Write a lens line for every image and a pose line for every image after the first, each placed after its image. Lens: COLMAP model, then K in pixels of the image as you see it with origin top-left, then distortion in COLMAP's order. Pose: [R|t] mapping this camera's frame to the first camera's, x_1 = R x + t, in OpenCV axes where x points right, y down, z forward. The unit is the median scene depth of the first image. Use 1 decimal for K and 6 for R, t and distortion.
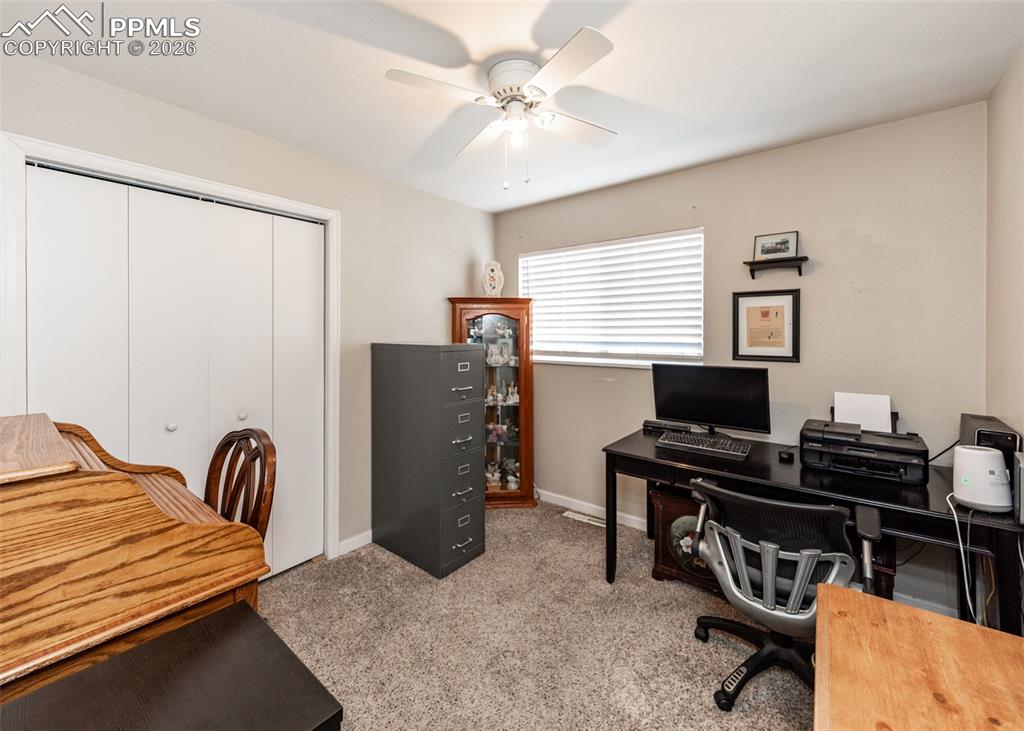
lens RADIAL K [[418.5, 0, 500.5], [0, 418.5, 334.7], [0, 0, 1]] dist [0.009645, -0.000080]
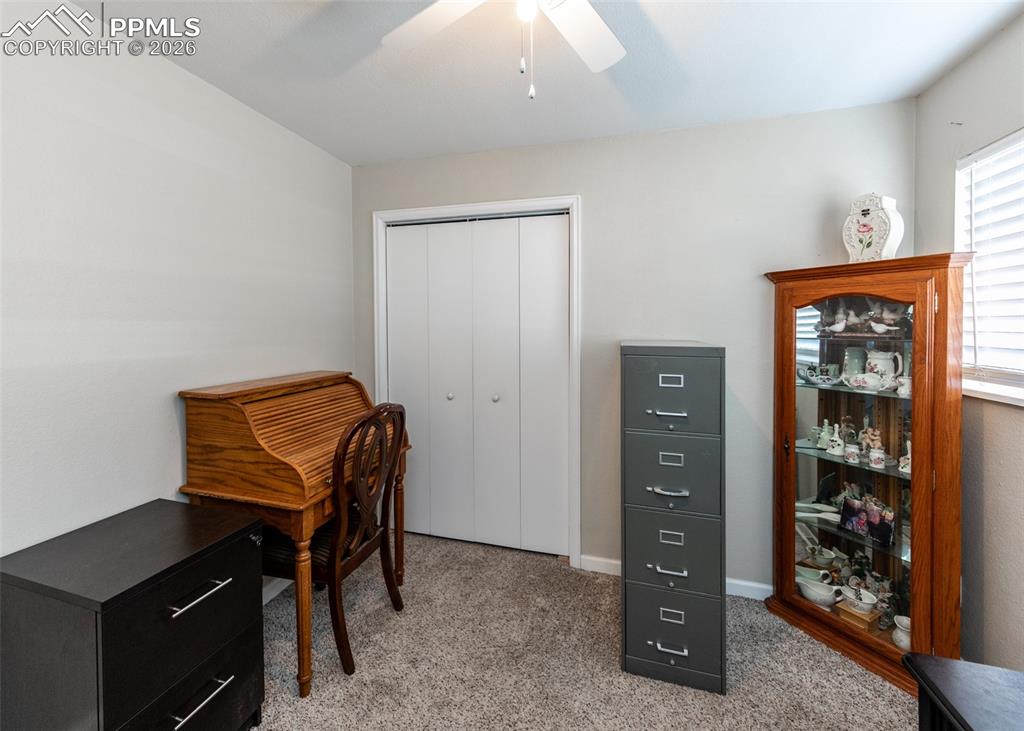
lens RADIAL K [[418.5, 0, 500.5], [0, 418.5, 334.7], [0, 0, 1]] dist [0.009645, -0.000080]
pose [[0.389307, 0.021137, -0.920866, 0.395784], [-0.011978, 0.999768, 0.017884, -0.002987], [0.921030, 0.004068, 0.389470, 0.484600]]
